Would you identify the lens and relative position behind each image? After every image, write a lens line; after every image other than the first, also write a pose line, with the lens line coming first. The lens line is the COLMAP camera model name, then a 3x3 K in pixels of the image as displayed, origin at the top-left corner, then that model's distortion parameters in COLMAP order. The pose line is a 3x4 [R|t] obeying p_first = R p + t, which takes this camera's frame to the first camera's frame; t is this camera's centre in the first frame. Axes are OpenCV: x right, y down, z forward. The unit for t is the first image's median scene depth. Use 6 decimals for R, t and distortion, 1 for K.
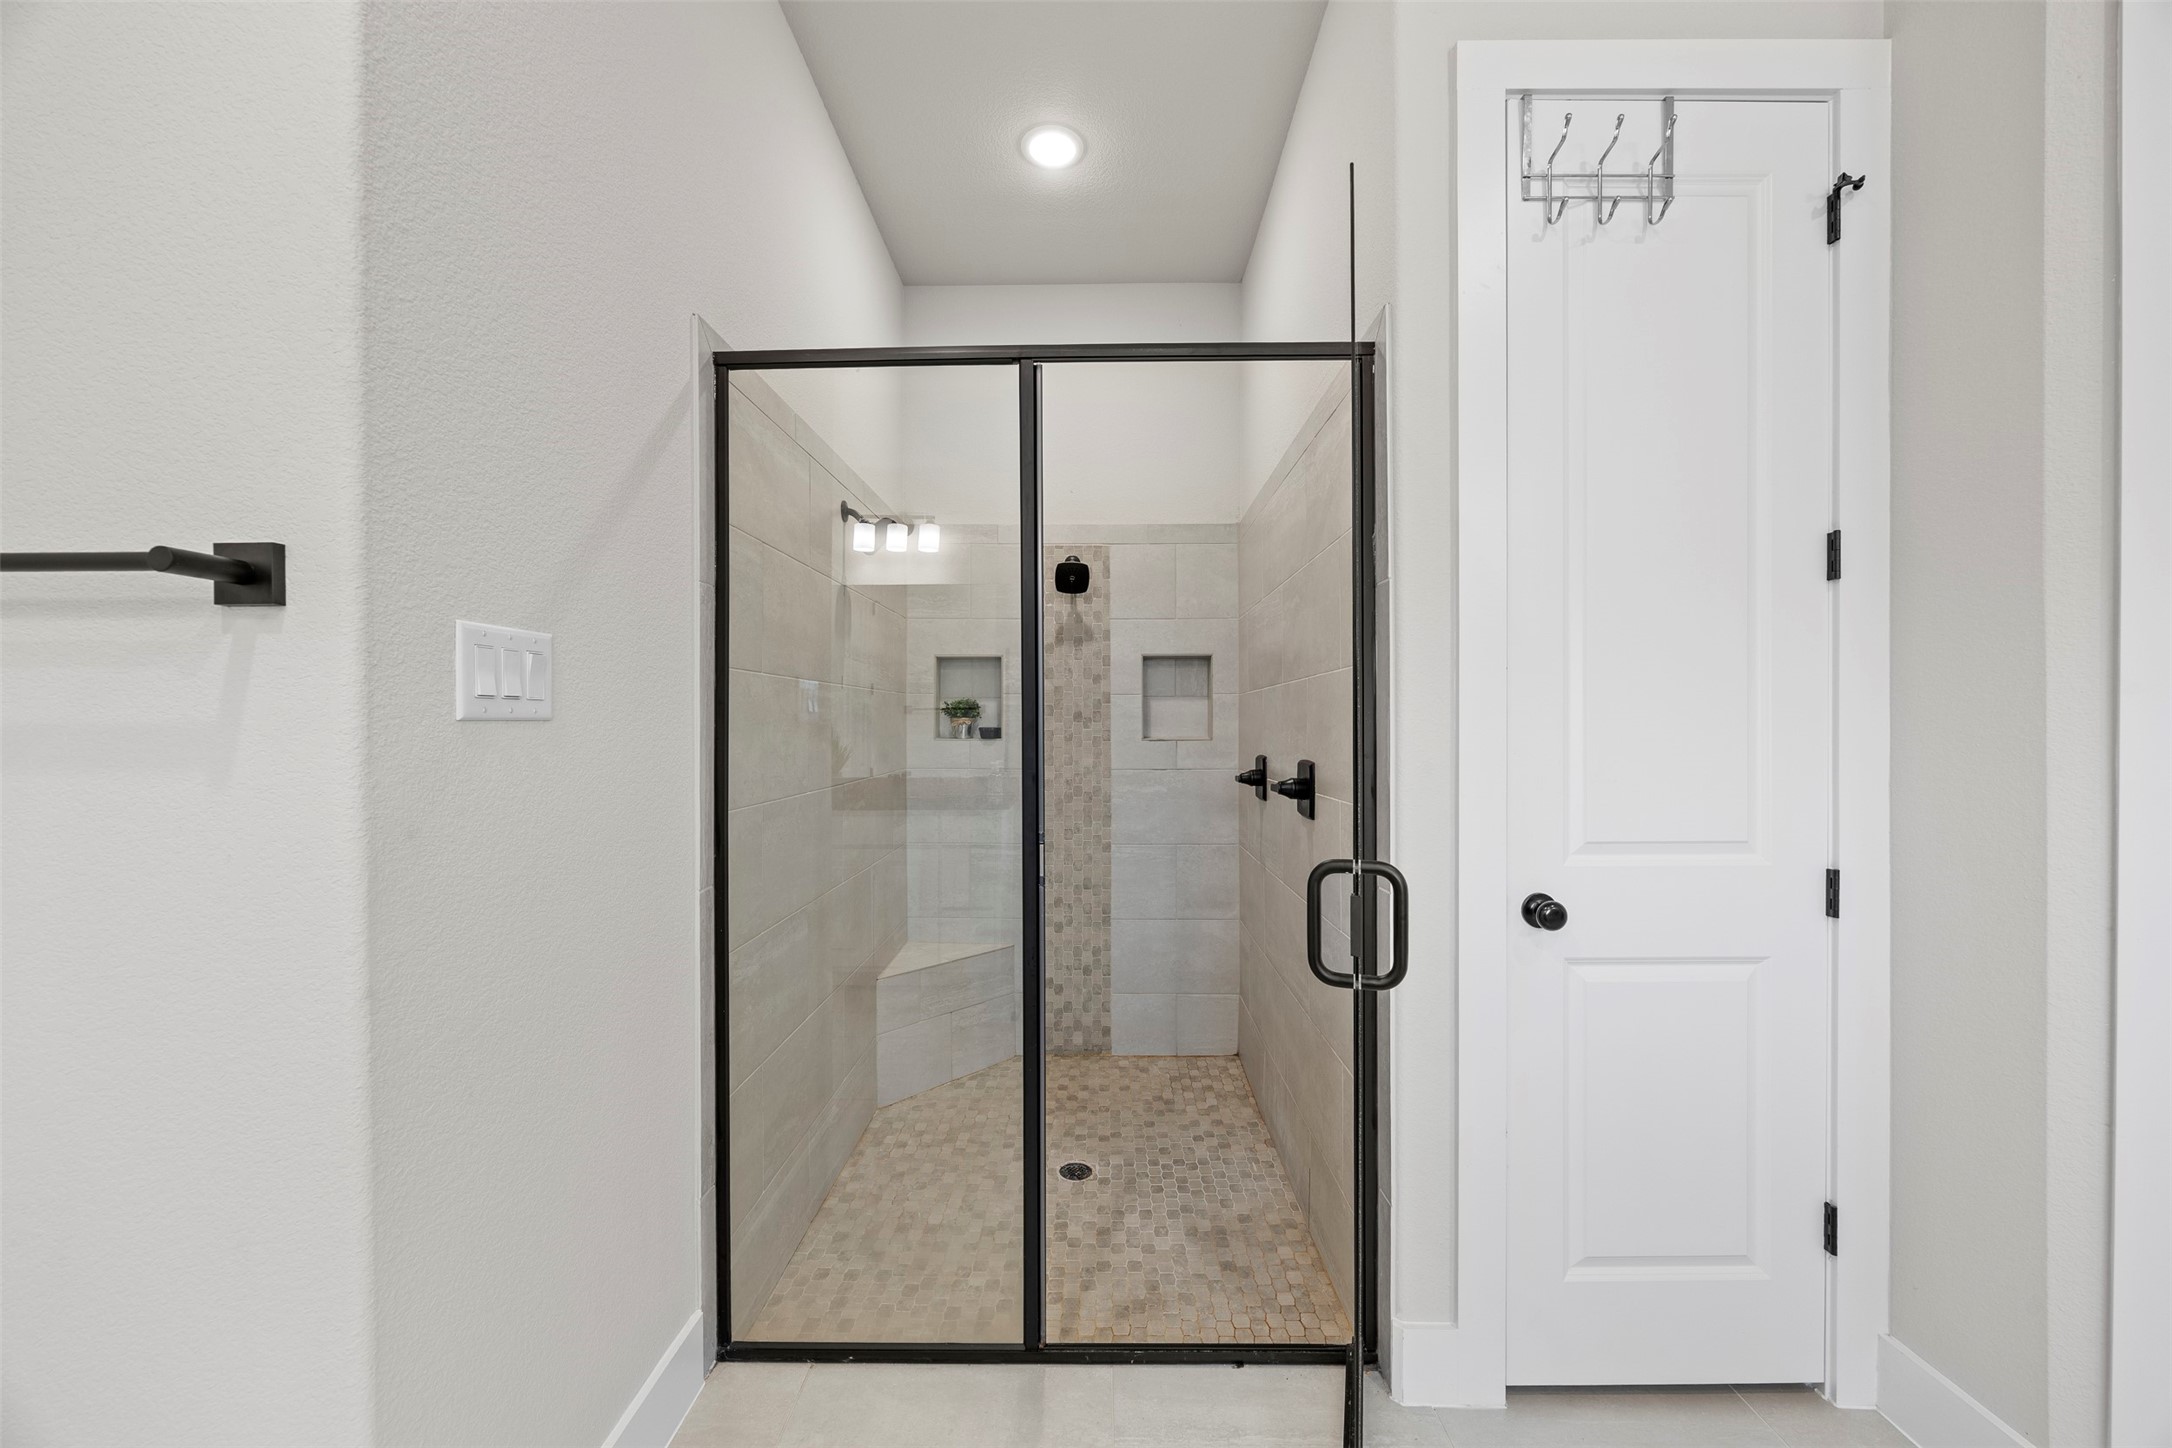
lens RADIAL K [[826.7, 0, 1084.7], [0, 826.7, 727.2], [0, 0, 1]] dist [-0.003868, -0.000281]
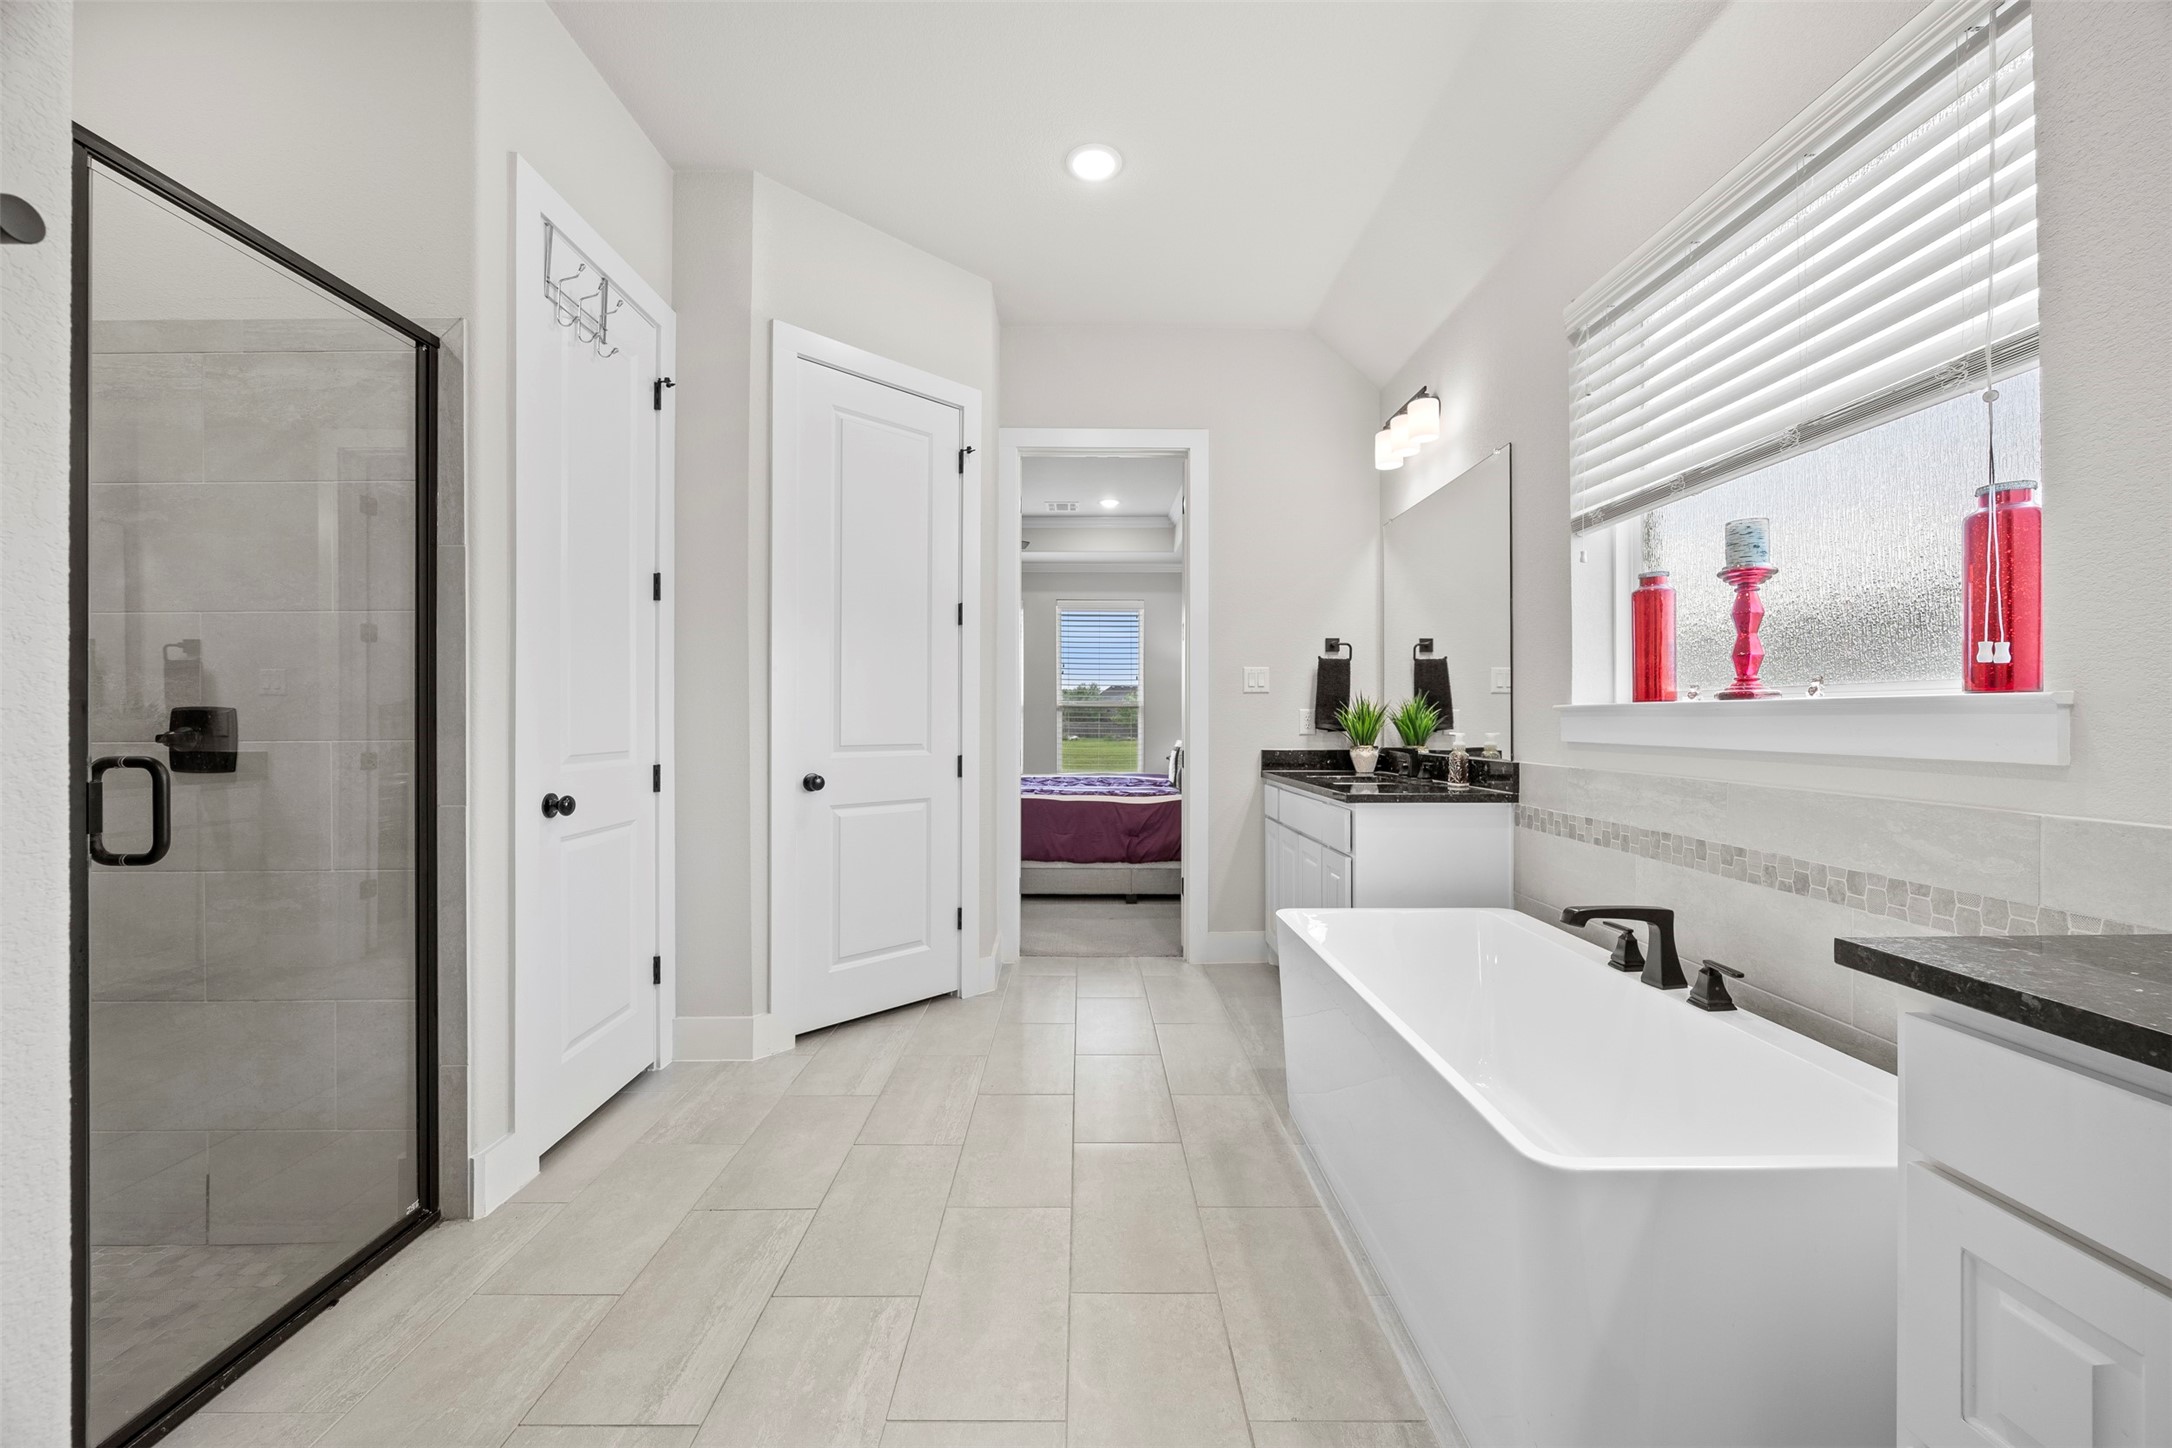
lens RADIAL K [[820.9, 0, 1090.3], [0, 820.9, 718.3], [0, 0, 1]] dist [-0.002901, -0.000227]
pose [[-0.028091, 0.002925, 0.999601, -0.868341], [0.006075, 0.999978, -0.002756, 0.083221], [-0.999587, 0.005995, -0.028108, 0.122457]]
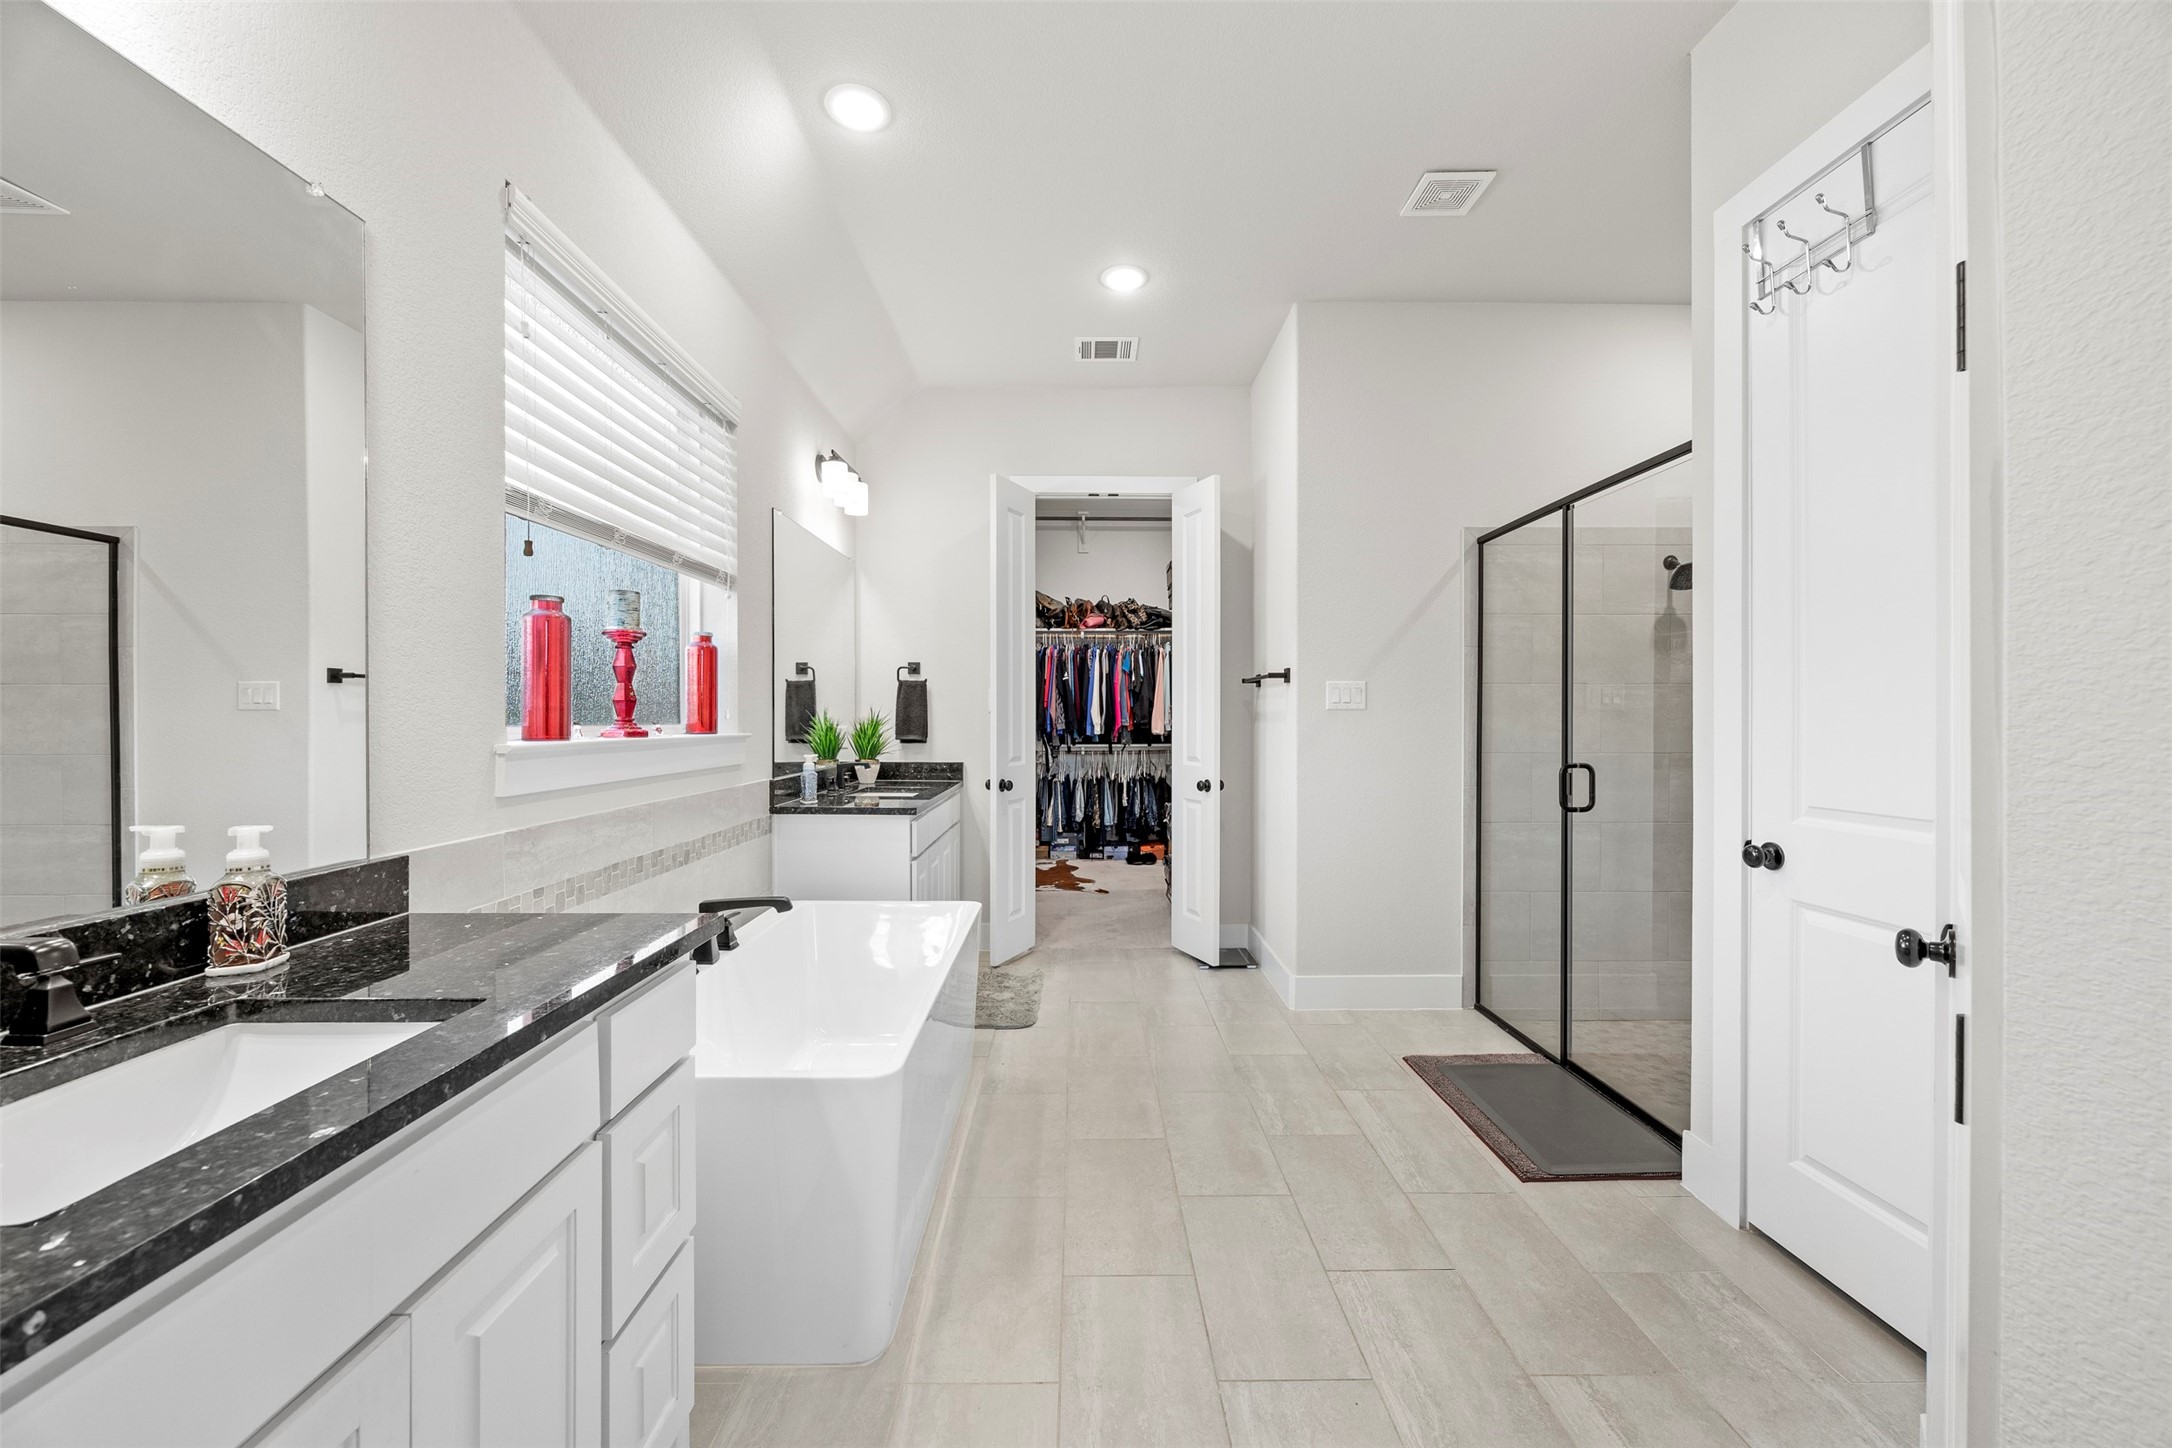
lens RADIAL K [[820.9, 0, 1090.3], [0, 820.9, 718.3], [0, 0, 1]] dist [-0.002901, -0.000227]
pose [[0.034108, 0.004313, -0.999409, 1.759902], [-0.007181, 0.999966, 0.004070, 0.014044], [0.999392, 0.007038, 0.034138, -0.081112]]
